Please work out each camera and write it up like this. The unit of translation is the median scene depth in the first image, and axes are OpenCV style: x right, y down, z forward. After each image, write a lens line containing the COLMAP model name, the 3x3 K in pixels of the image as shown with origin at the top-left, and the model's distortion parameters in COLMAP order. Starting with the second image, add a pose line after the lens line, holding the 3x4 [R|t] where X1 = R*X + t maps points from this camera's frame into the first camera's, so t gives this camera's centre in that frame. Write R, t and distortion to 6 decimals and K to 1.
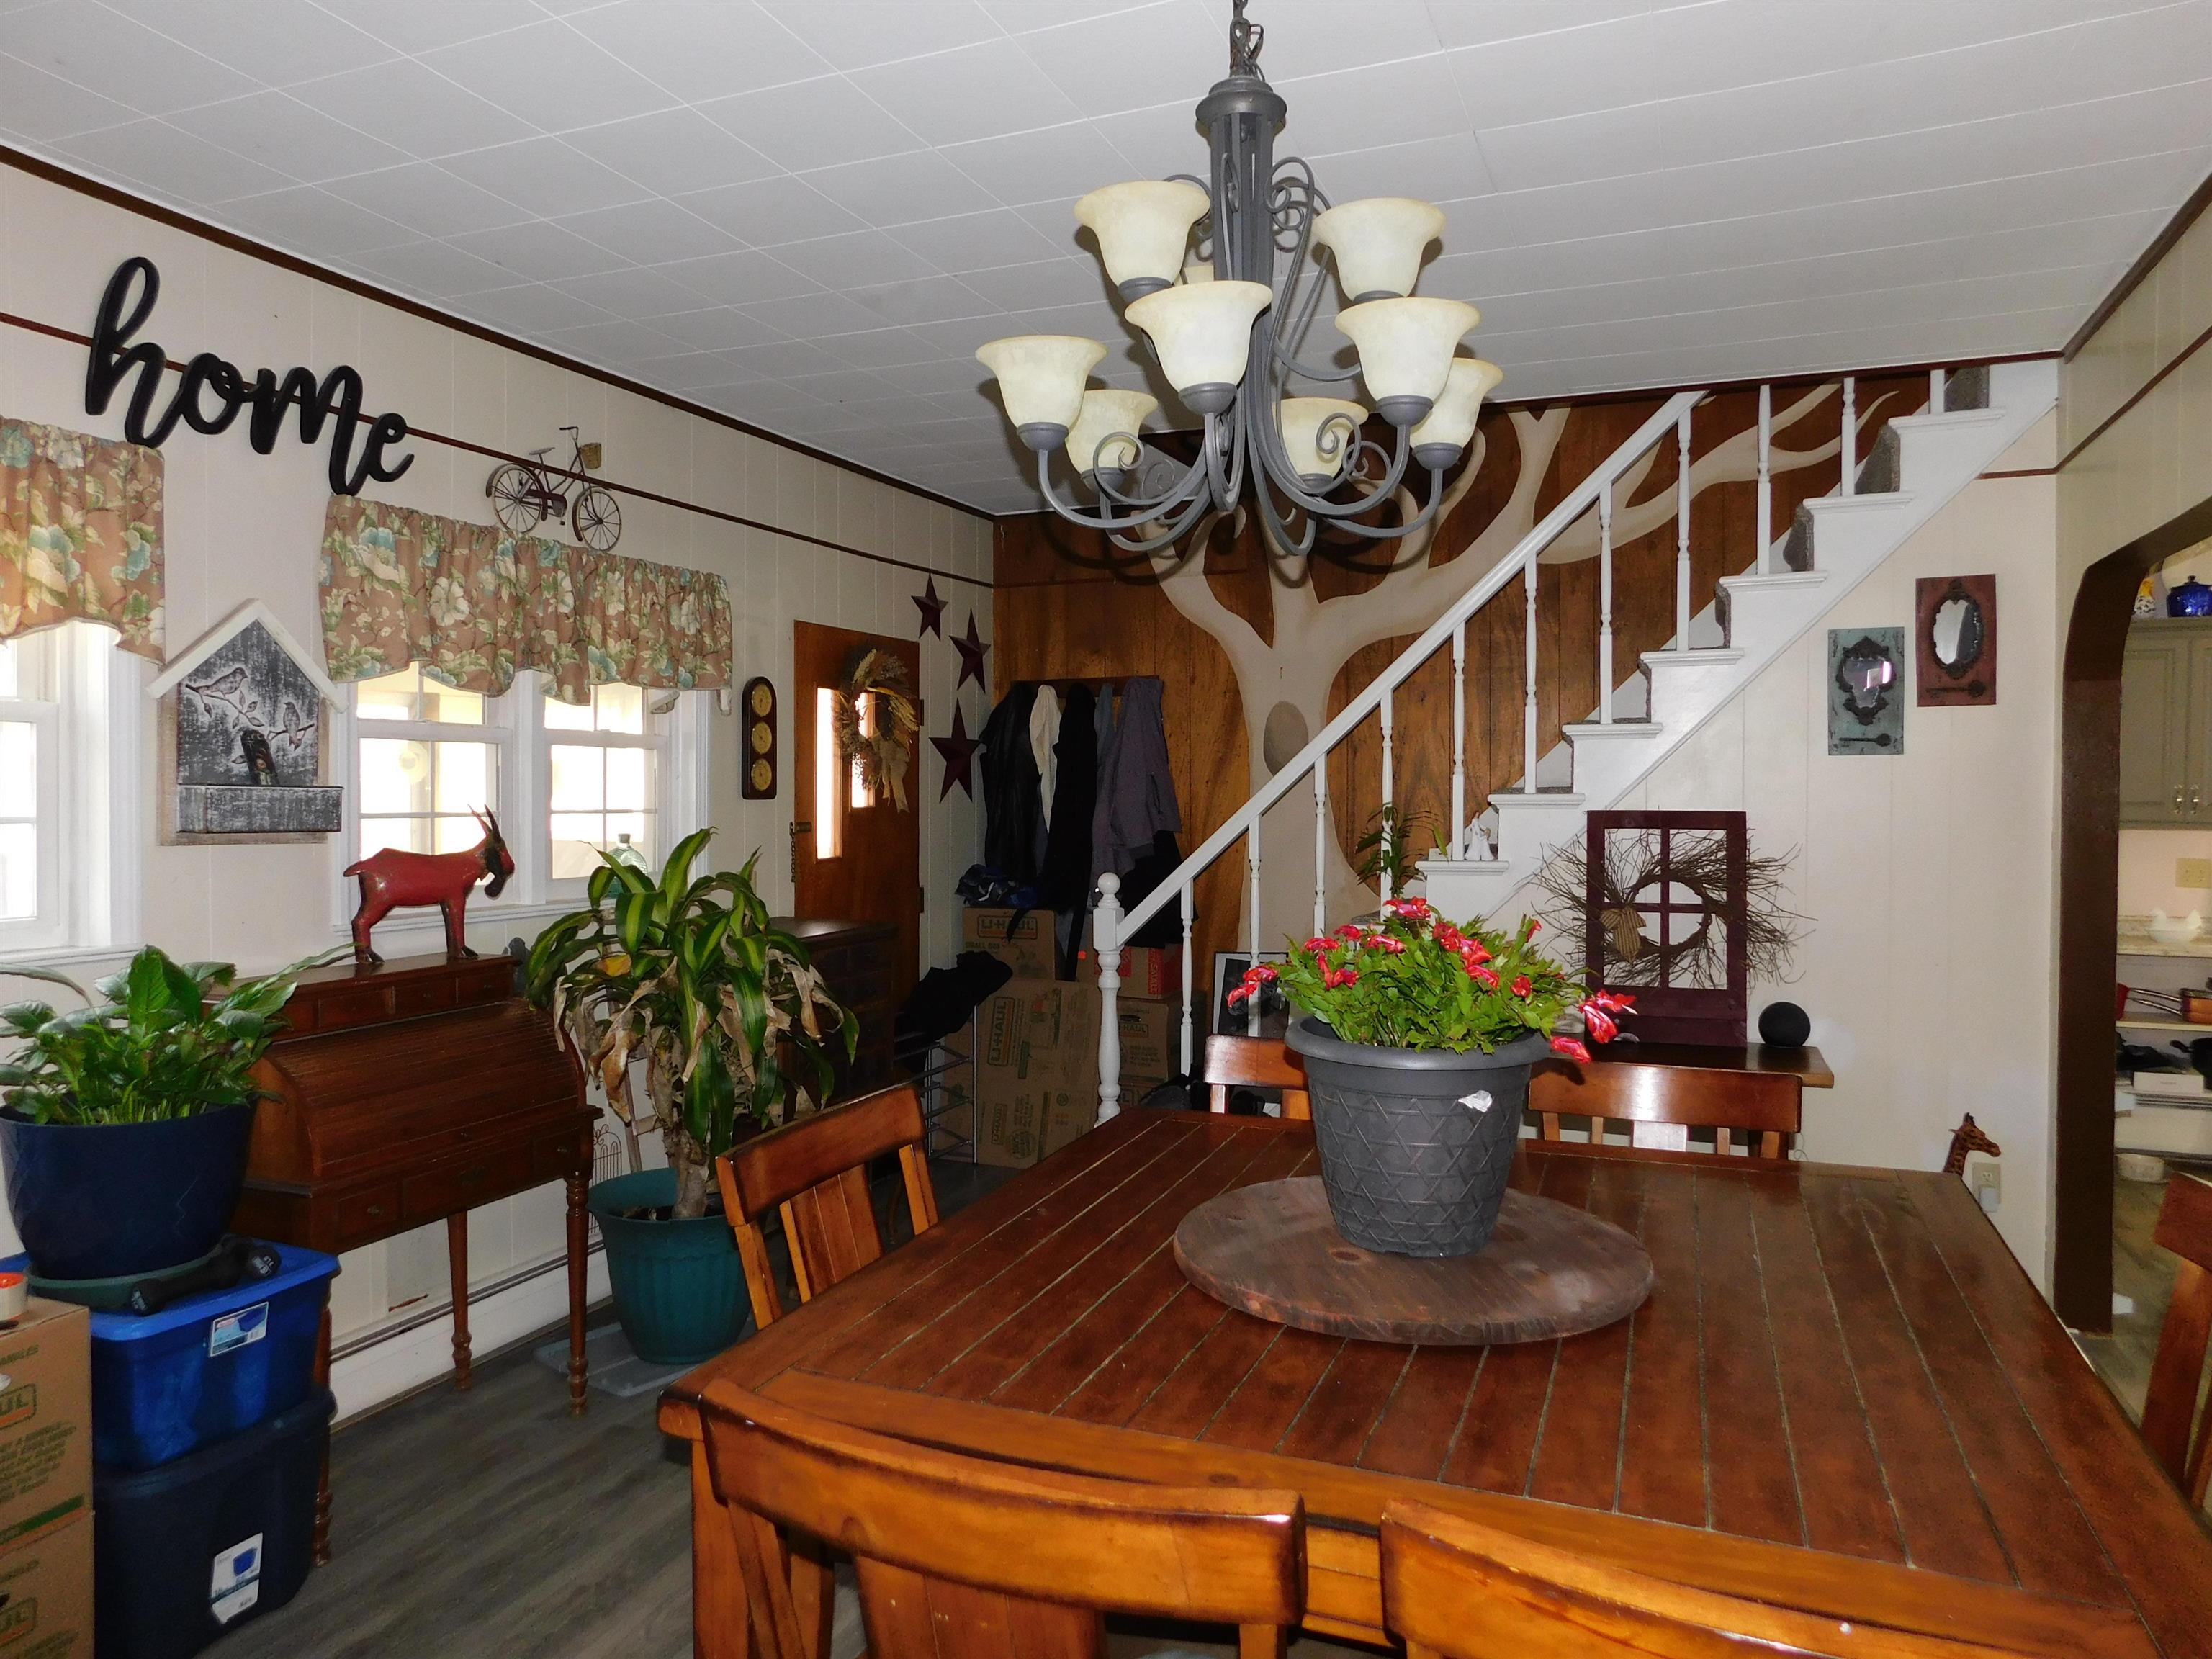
lens RADIAL K [[1467.3, 0, 1097.2], [0, 1467.3, 815.2], [0, 0, 1]] dist [-0.066586, 0.058307]
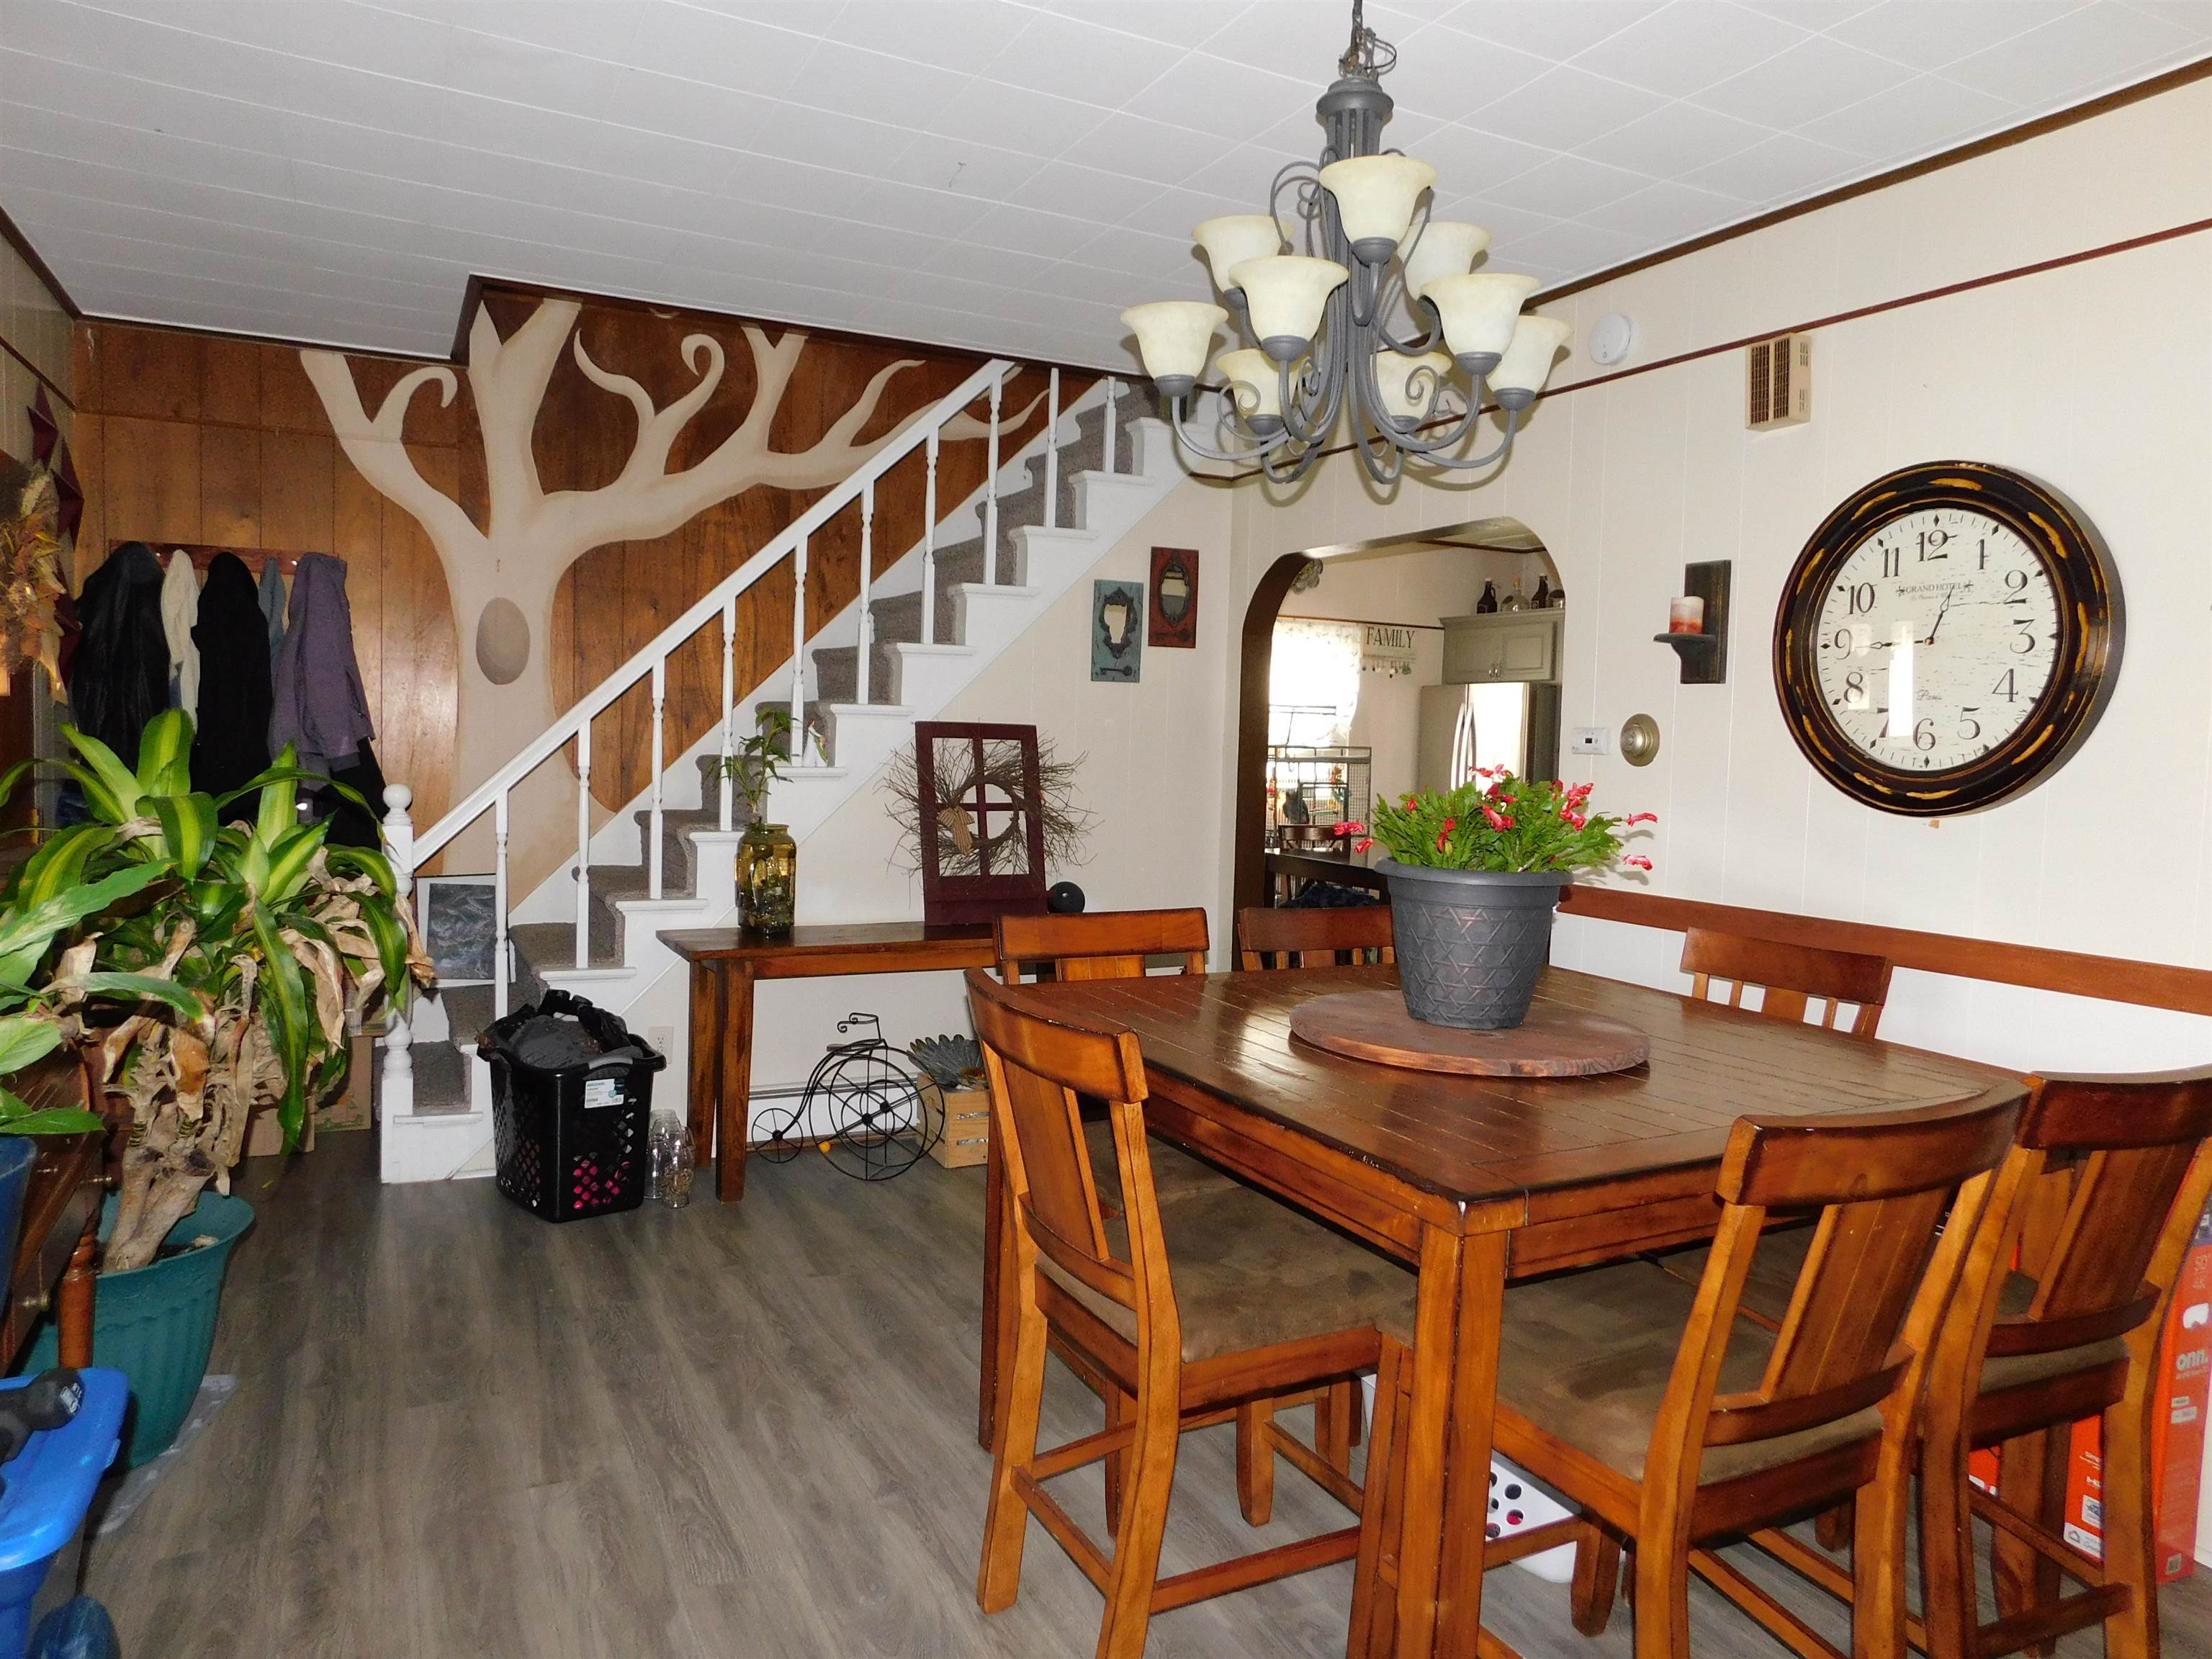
lens RADIAL K [[1467.3, 0, 1097.2], [0, 1467.3, 815.2], [0, 0, 1]] dist [-0.066586, 0.058307]
pose [[0.653328, -0.023233, 0.756718, -0.485904], [-0.014882, 0.998942, 0.043518, 0.020274], [-0.756928, -0.039693, 0.652291, 0.191484]]
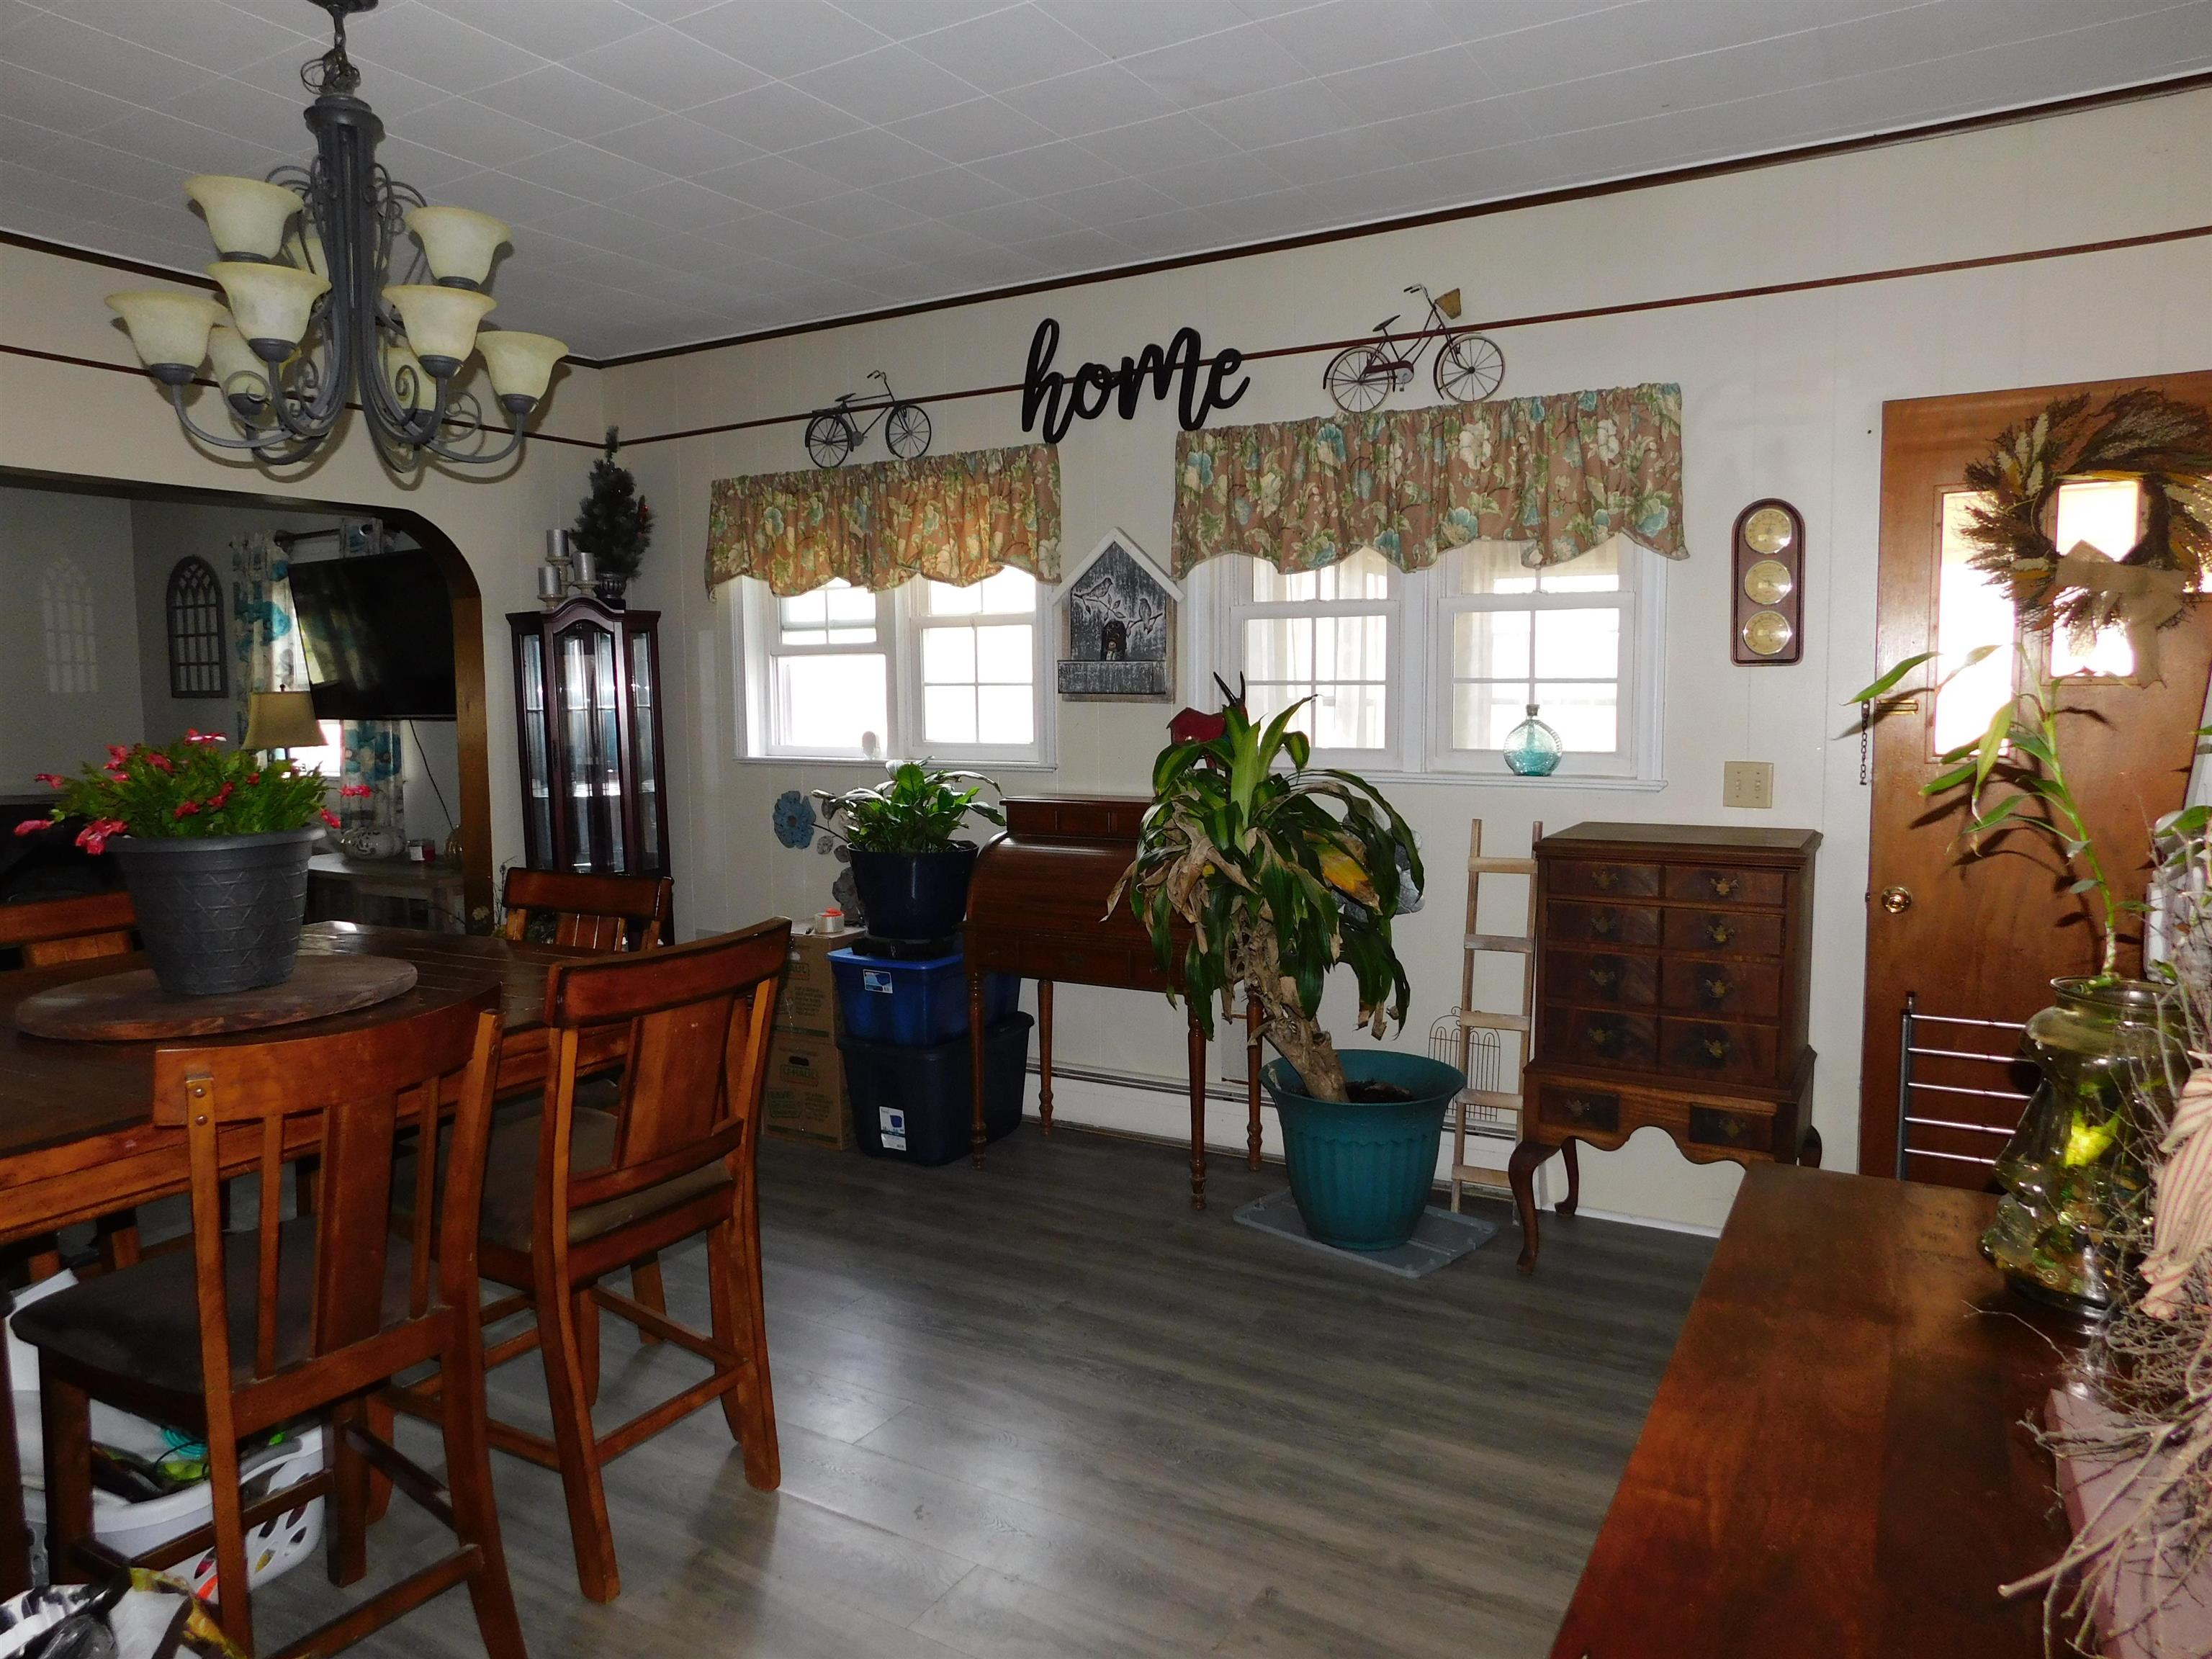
lens RADIAL K [[1467.3, 0, 1097.2], [0, 1467.3, 815.2], [0, 0, 1]] dist [-0.066586, 0.058307]
pose [[-0.142281, 0.086409, -0.986047, 0.681360], [-0.008943, 0.996029, 0.088575, 0.002436], [0.989786, 0.021421, -0.140943, 0.959828]]
